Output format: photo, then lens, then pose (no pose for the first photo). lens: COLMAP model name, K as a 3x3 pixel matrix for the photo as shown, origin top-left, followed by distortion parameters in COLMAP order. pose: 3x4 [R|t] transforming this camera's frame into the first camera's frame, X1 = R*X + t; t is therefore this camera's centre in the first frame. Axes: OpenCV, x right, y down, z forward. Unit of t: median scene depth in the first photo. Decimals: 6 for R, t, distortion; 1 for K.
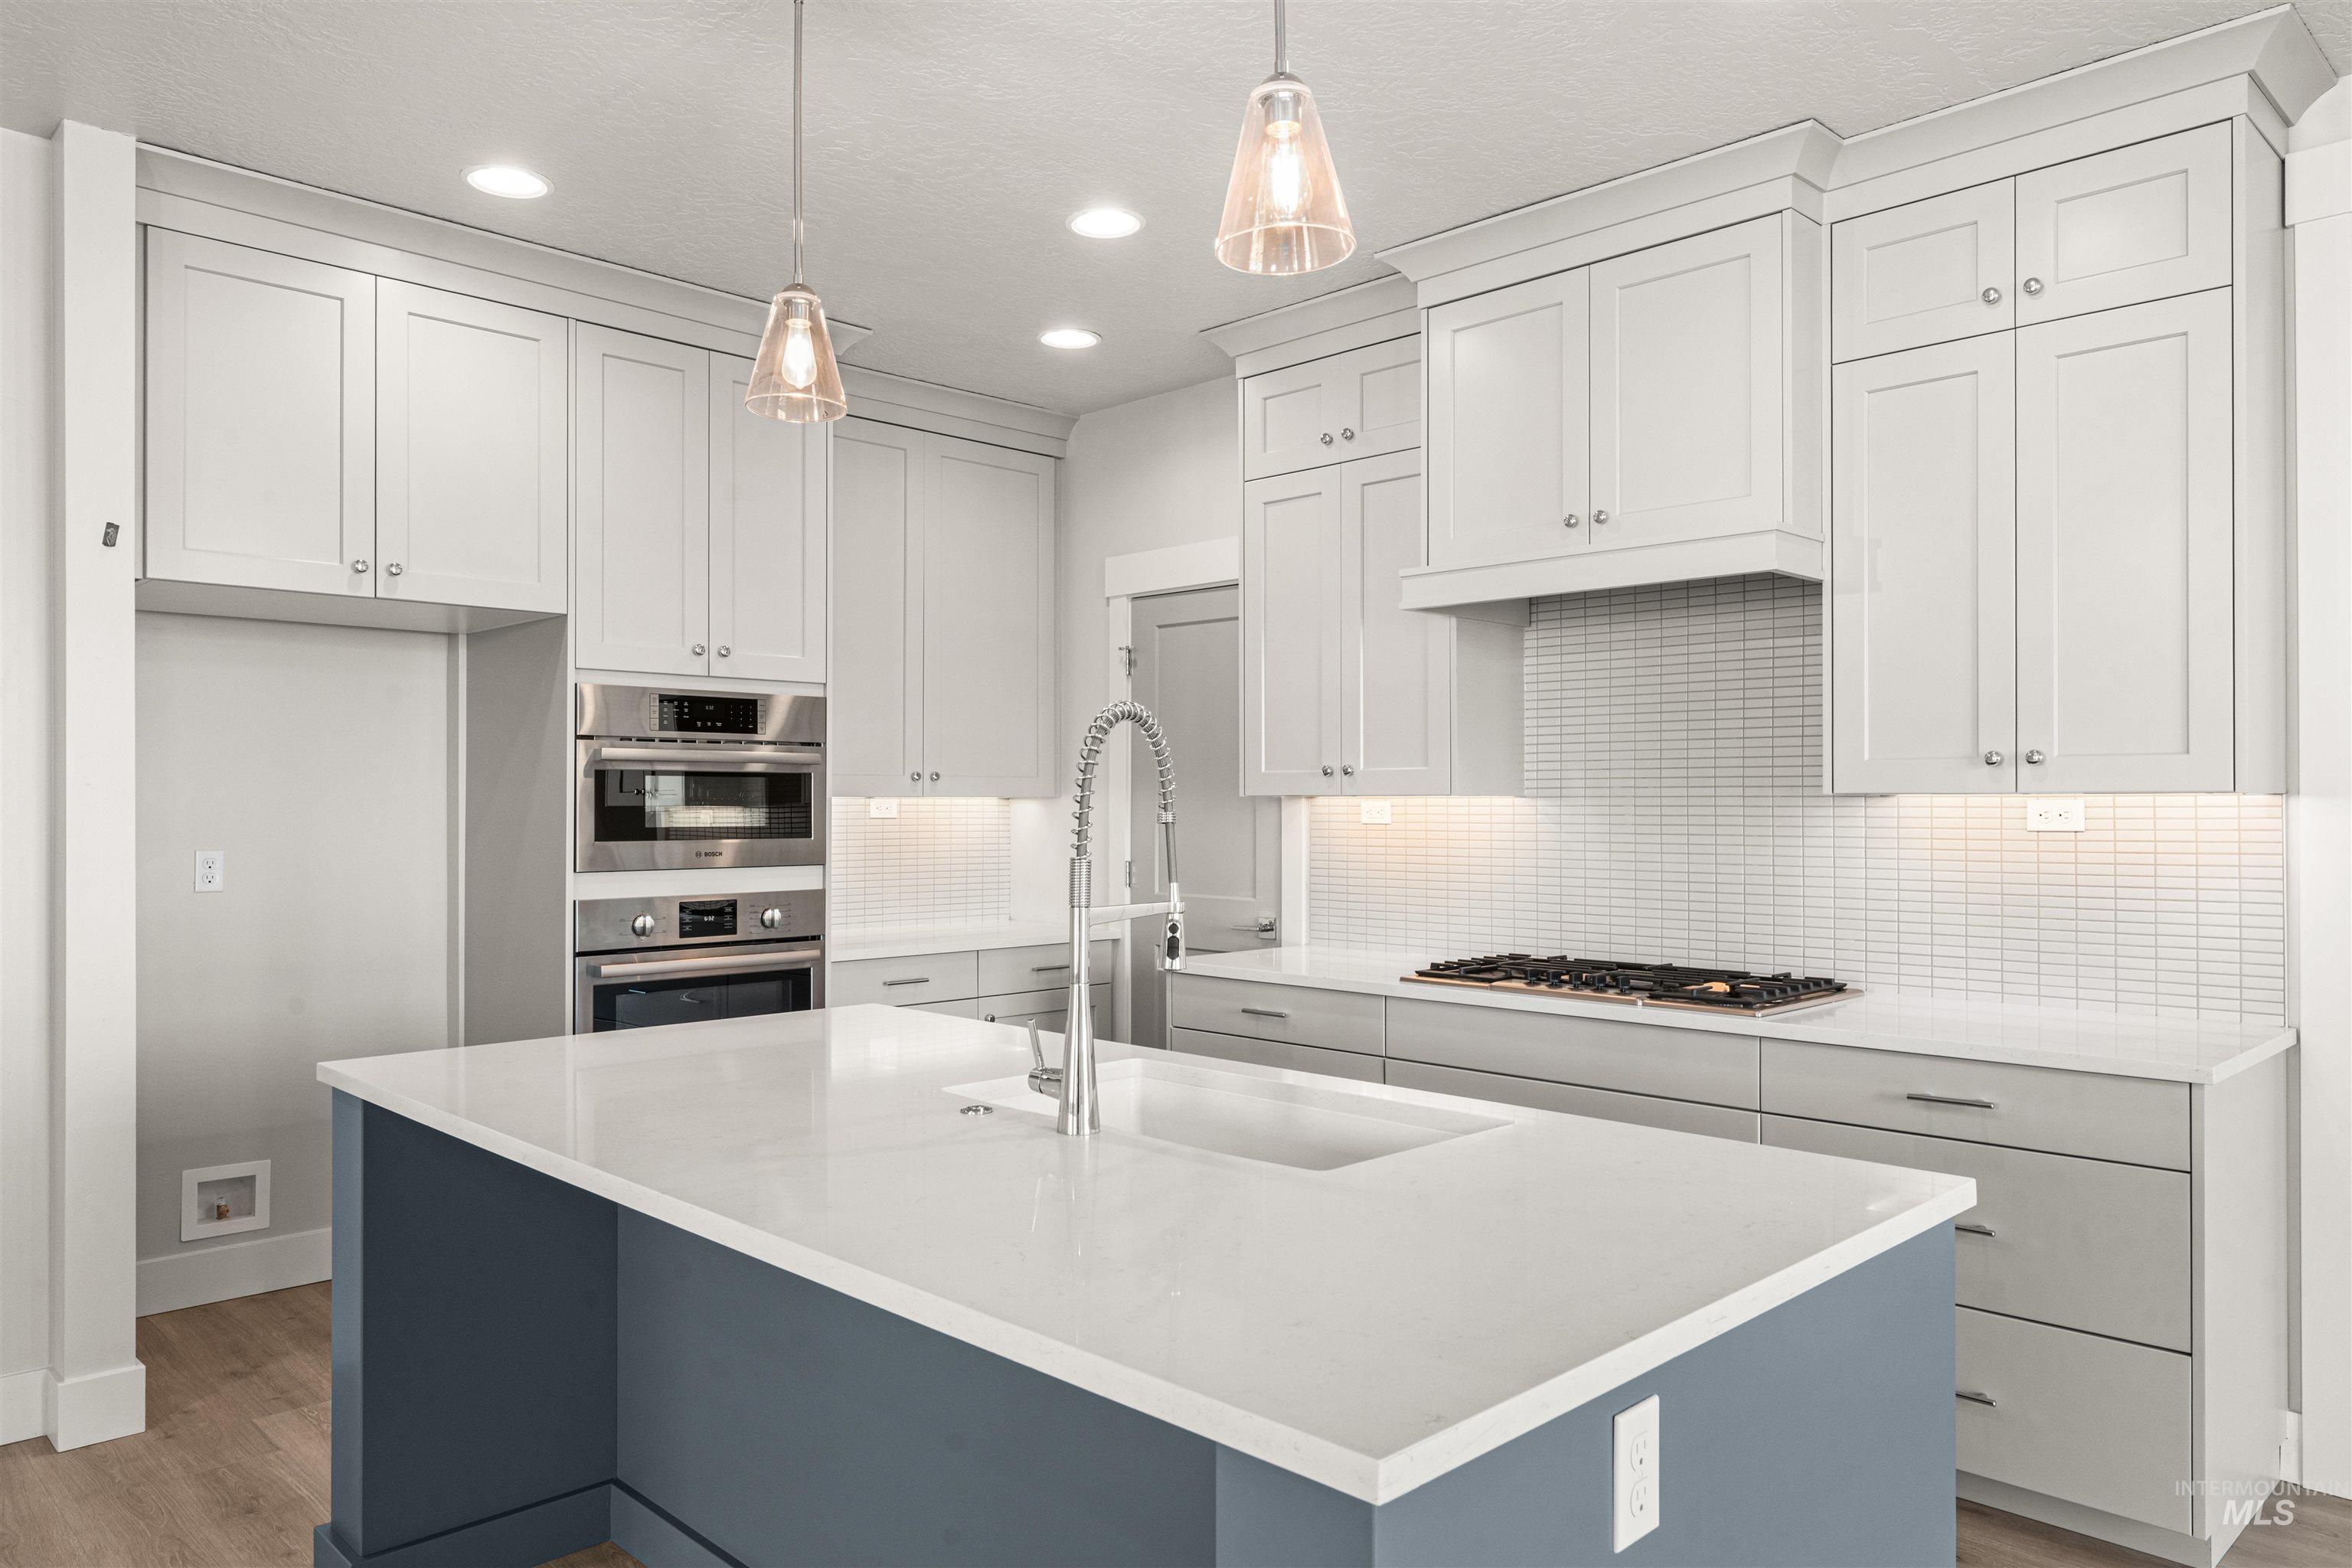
lens RADIAL K [[1569.5, 0, 1165.9], [0, 1569.5, 804.0], [0, 0, 1]] dist [0.001721, -0.000620]
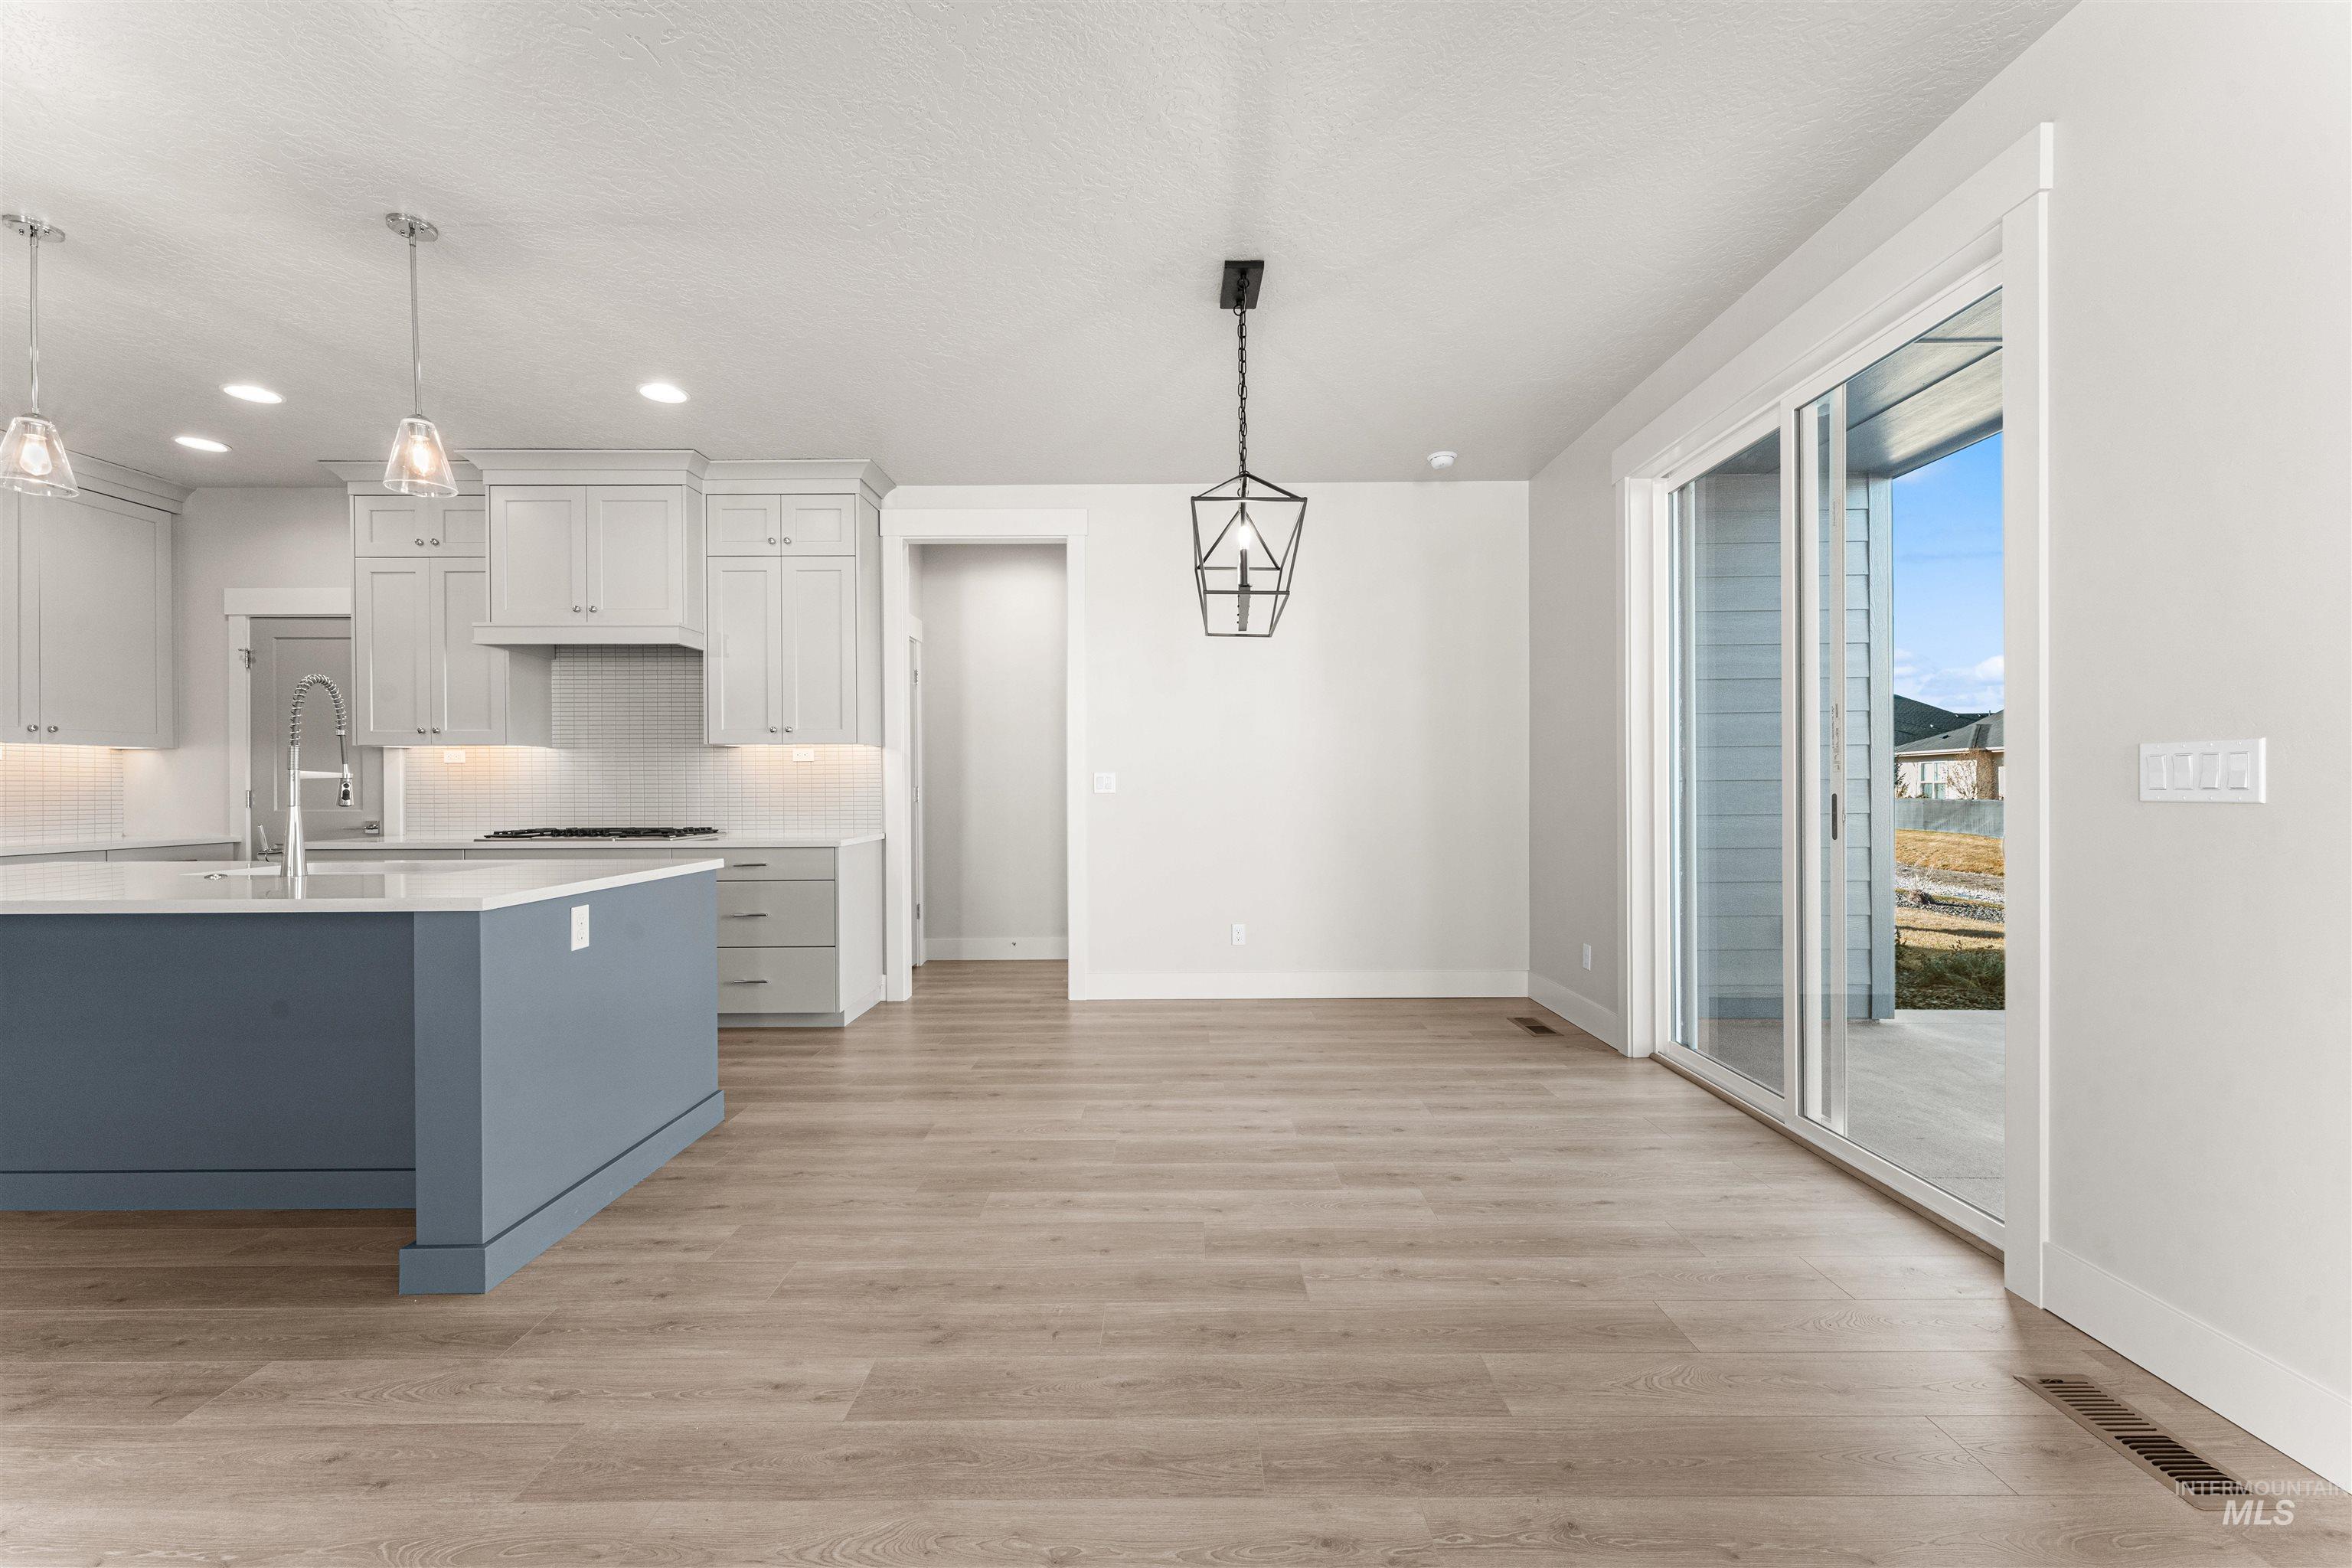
lens RADIAL K [[945.2, 0, 1184.4], [0, 945.2, 788.3], [0, 0, 1]] dist [0.001904, -0.000852]
pose [[0.694891, -0.005742, 0.719092, -0.072095], [0.004457, 0.999983, 0.003678, 0.047613], [-0.719101, 0.000649, 0.694905, -0.389227]]
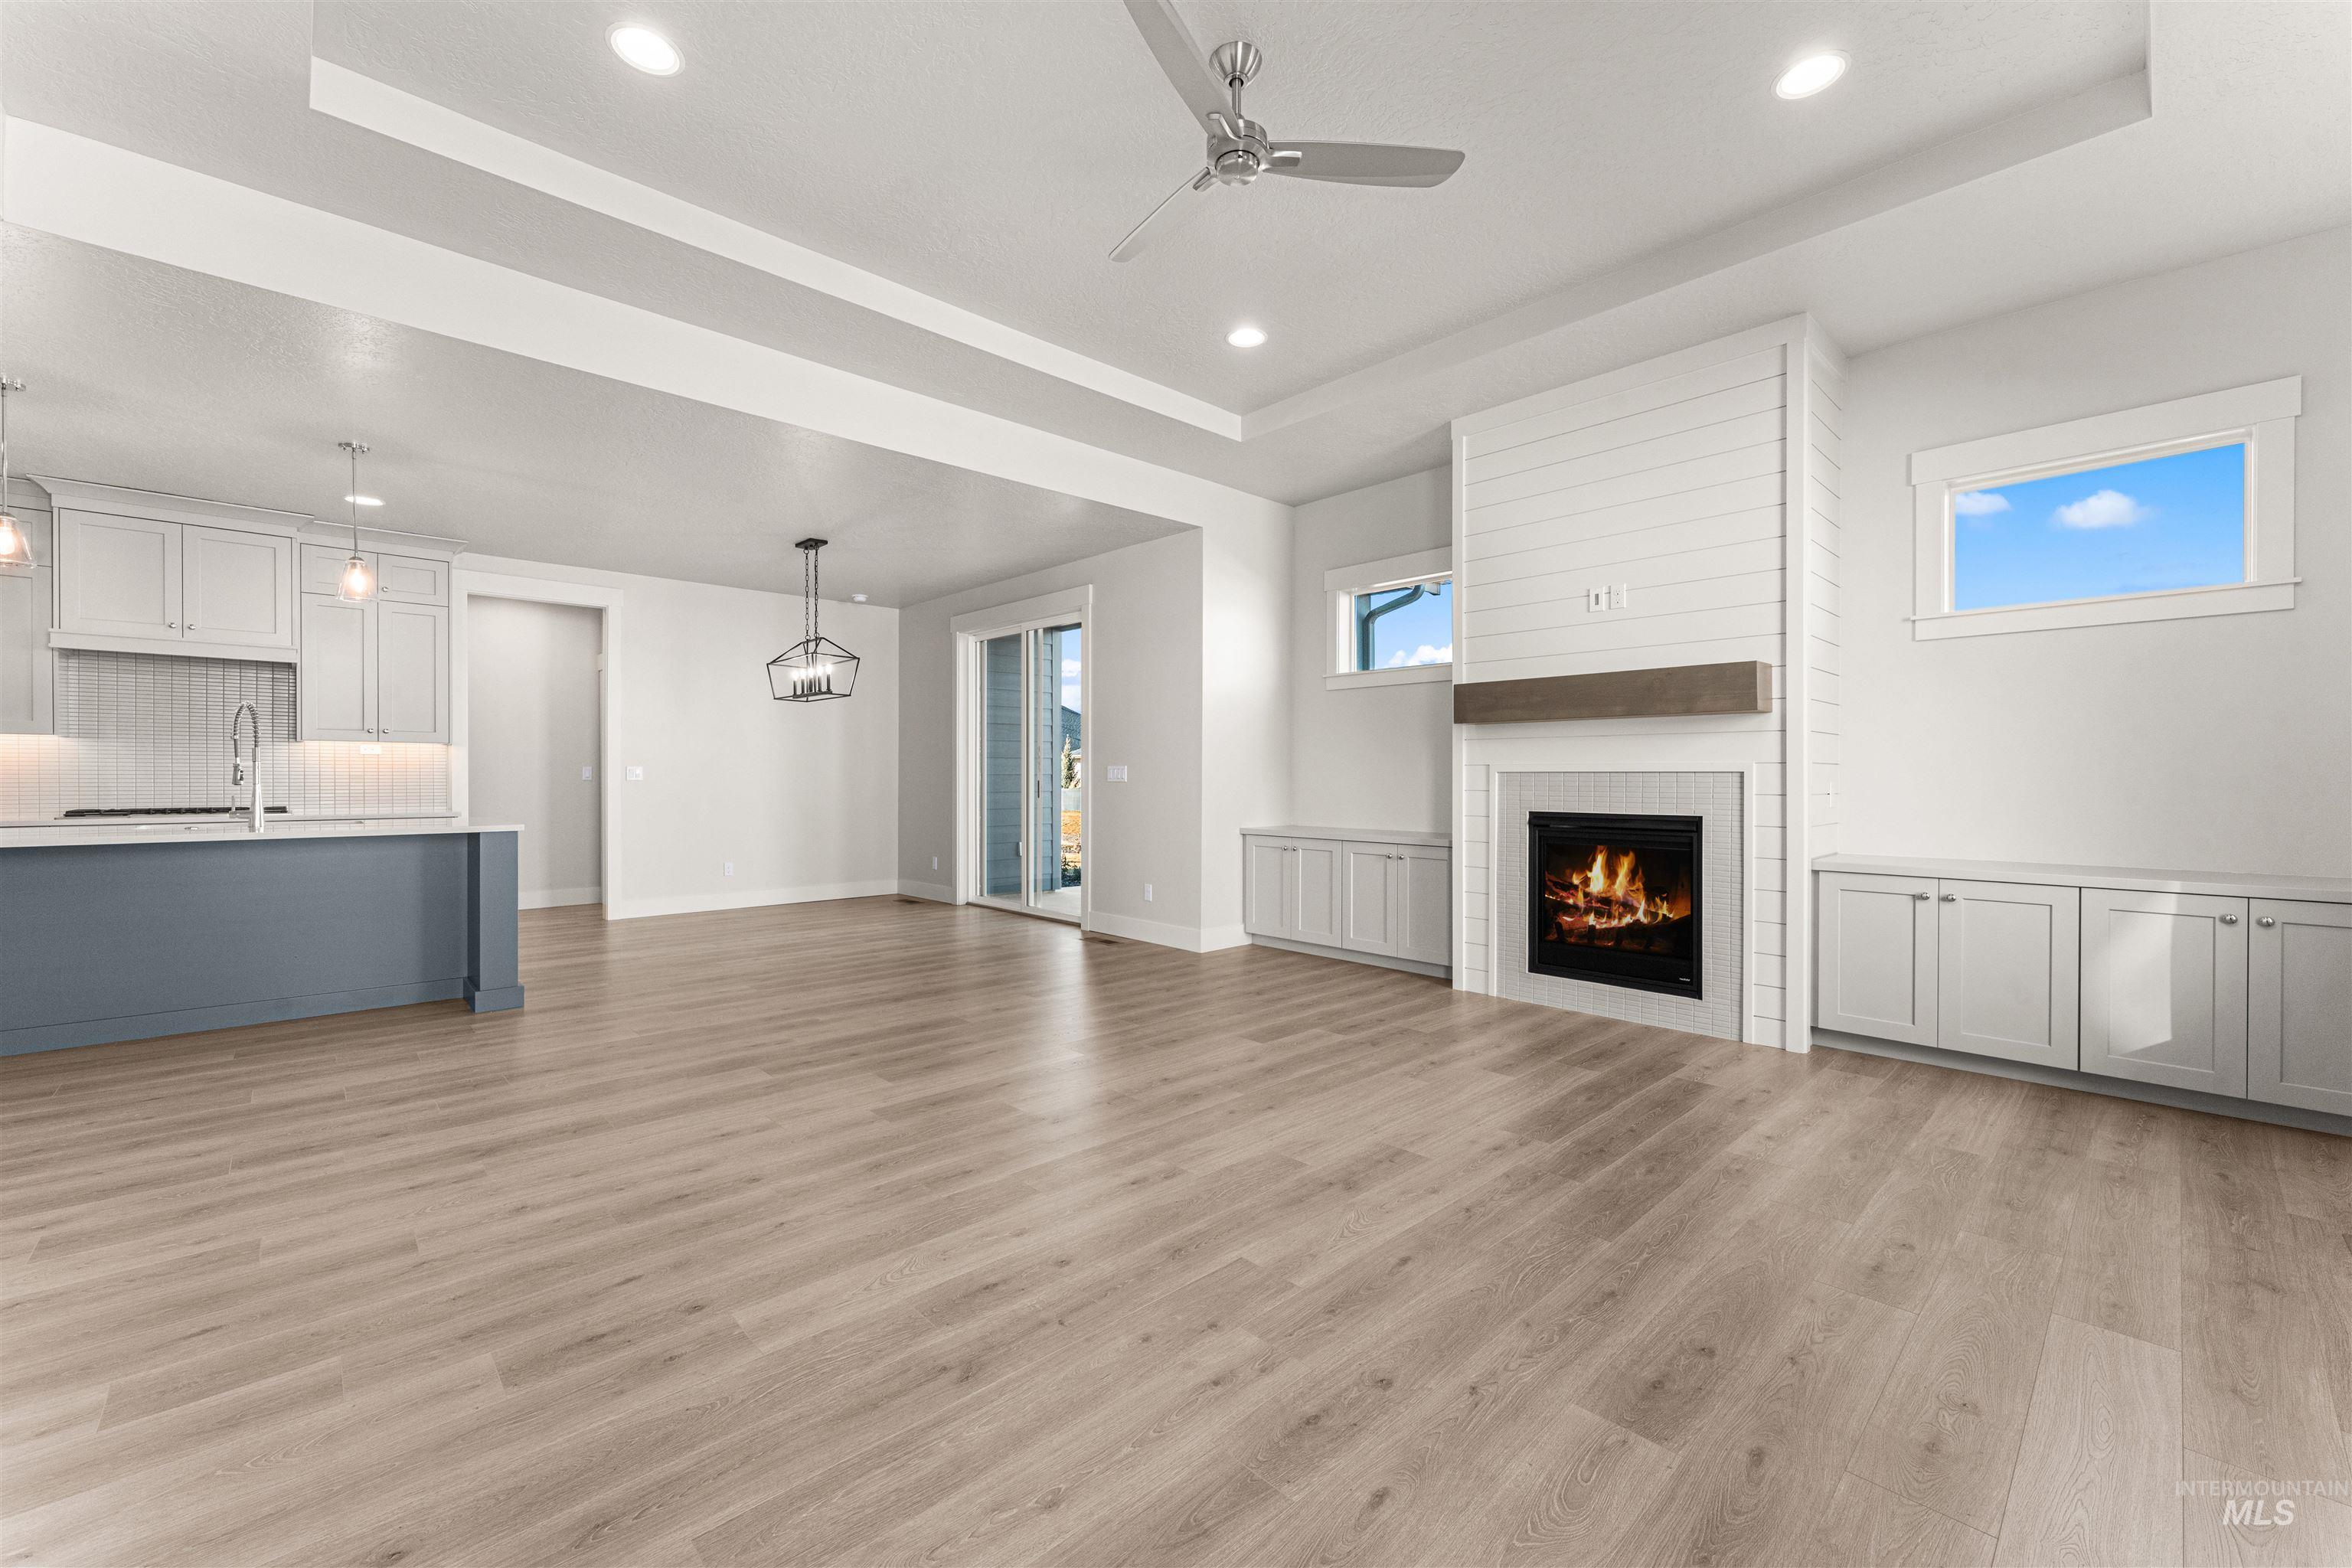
lens RADIAL K [[945.2, 0, 1166.8], [0, 945.2, 779.6], [0, 0, 1]] dist [0.001904, -0.000852]
pose [[0.032148, 0.001747, 0.999482, -1.095491], [-0.002698, 0.999995, -0.001661, 0.056116], [-0.999479, -0.002643, 0.032153, -0.562851]]
